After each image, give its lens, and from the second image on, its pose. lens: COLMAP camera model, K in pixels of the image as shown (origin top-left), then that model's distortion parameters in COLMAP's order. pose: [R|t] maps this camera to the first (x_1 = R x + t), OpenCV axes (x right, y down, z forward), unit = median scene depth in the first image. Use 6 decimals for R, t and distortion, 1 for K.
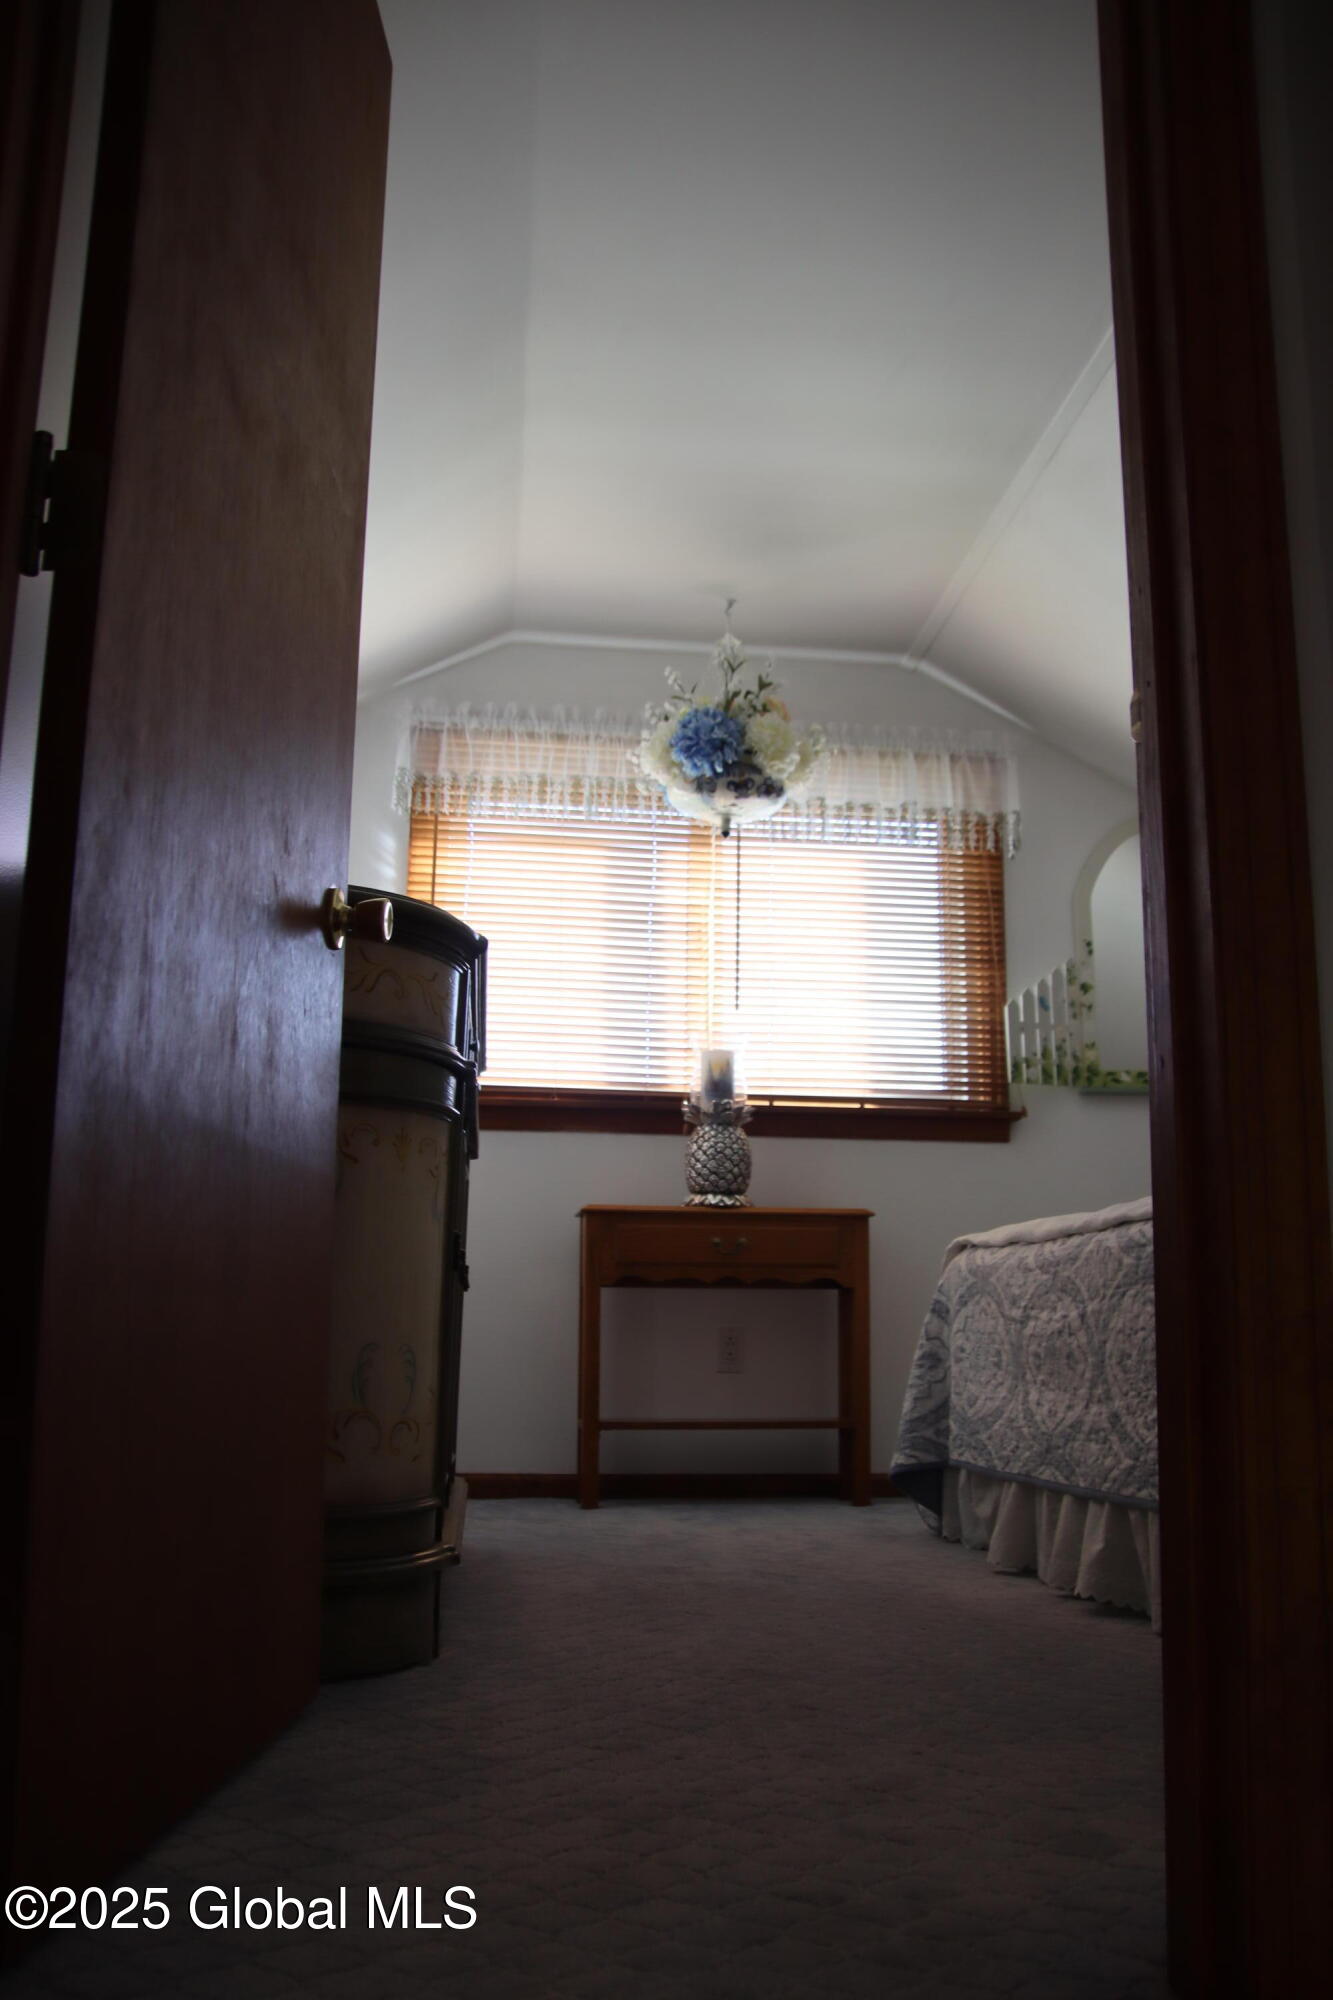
lens RADIAL K [[1693.2, 0, 656.9], [0, 1693.2, 1039.1], [0, 0, 1]] dist [-0.125540, 0.118434]
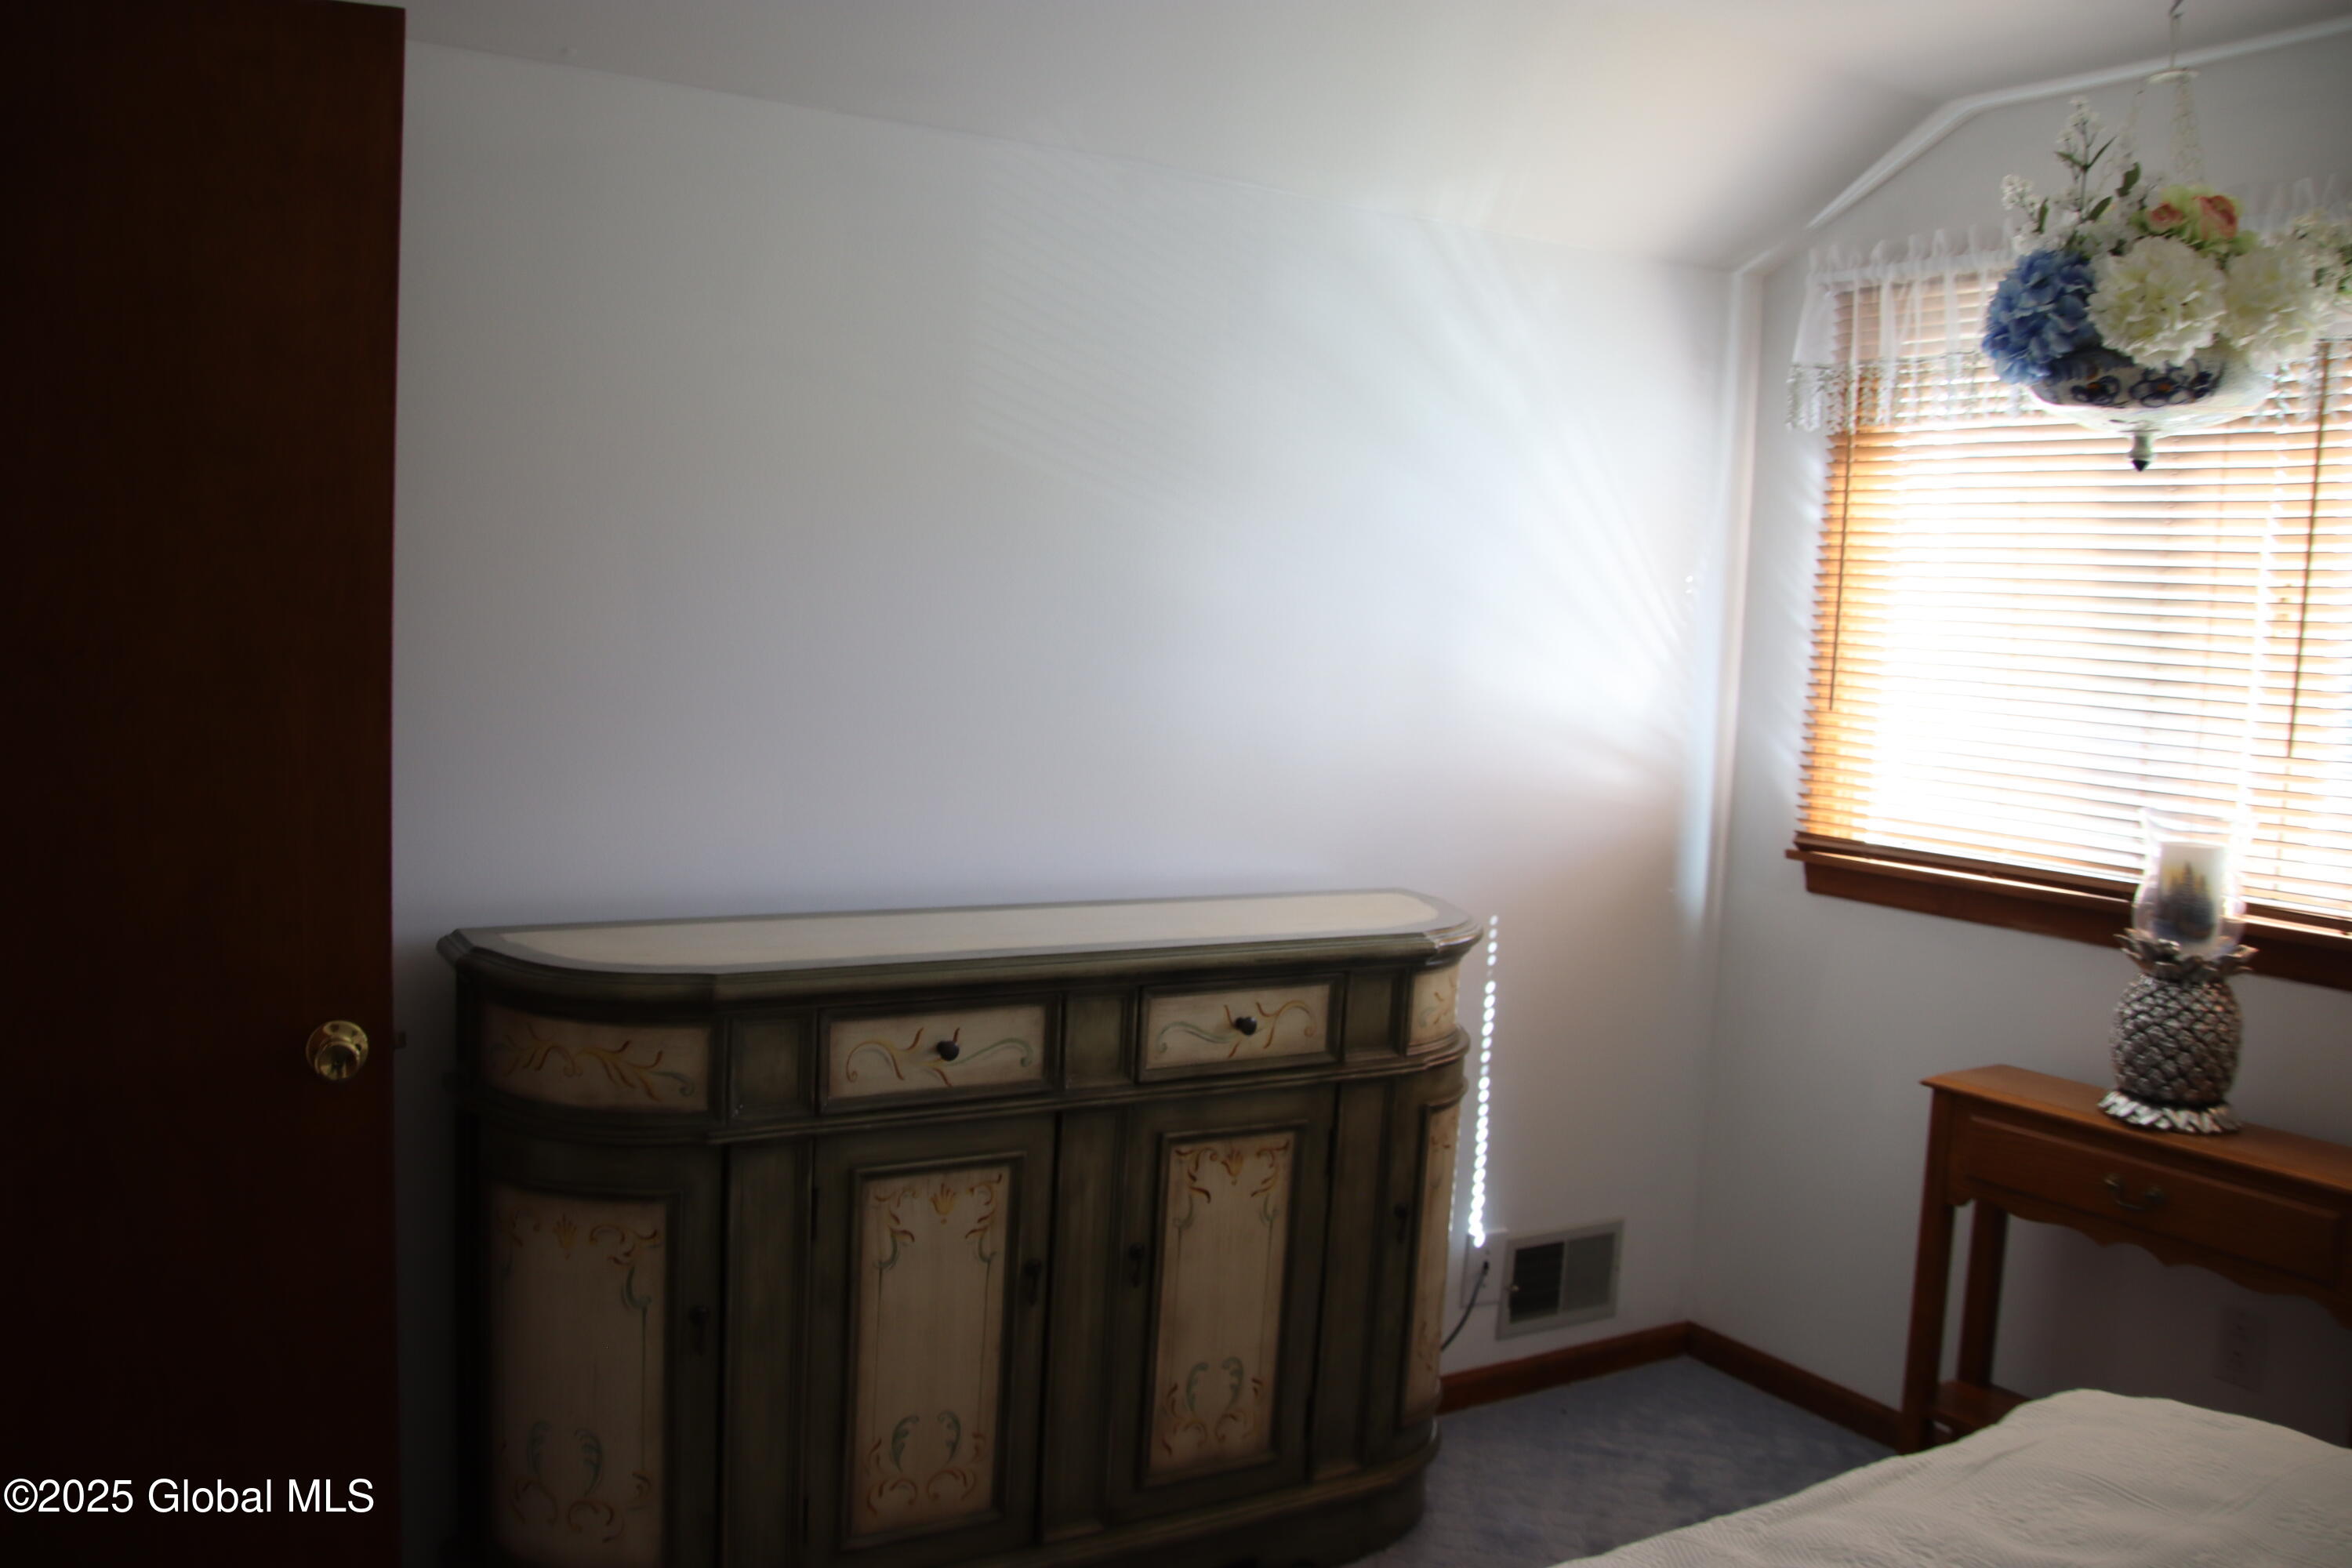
lens RADIAL K [[1991.2, 0, 1126.3], [0, 1991.2, 787.8], [0, 0, 1]] dist [-0.125540, 0.118434]
pose [[0.411412, 0.091224, -0.906873, 0.476472], [0.126076, 0.979718, 0.155747, -0.156506], [0.902688, -0.178411, 0.391566, 0.444084]]
